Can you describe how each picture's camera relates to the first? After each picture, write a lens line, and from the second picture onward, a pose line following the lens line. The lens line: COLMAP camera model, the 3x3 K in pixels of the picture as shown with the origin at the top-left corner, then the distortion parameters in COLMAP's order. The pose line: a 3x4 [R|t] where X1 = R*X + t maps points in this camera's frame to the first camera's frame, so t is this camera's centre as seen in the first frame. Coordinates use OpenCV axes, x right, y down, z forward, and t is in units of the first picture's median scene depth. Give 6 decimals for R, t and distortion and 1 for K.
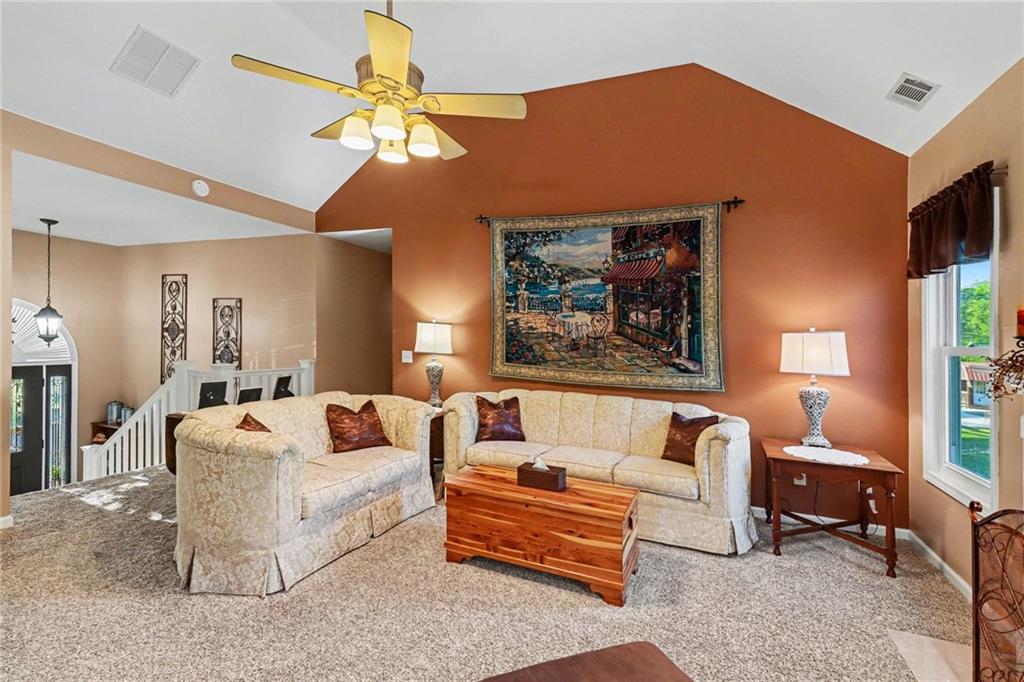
lens RADIAL K [[472.1, 0, 503.6], [0, 472.1, 357.6], [0, 0, 1]] dist [0.000965, 0.001584]
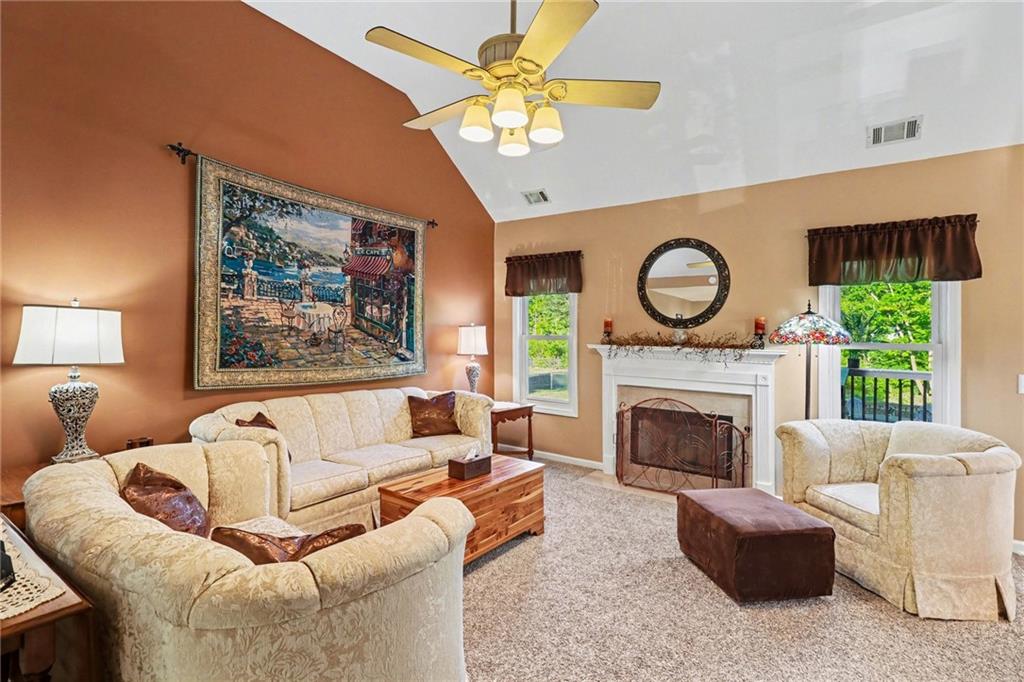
lens RADIAL K [[472.1, 0, 515.4], [0, 472.1, 342.5], [0, 0, 1]] dist [0.000965, 0.001584]
pose [[0.222290, -0.038547, 0.974218, -0.626576], [0.037419, 0.998819, 0.030982, -0.035781], [-0.974262, 0.029568, 0.223470, 0.449634]]
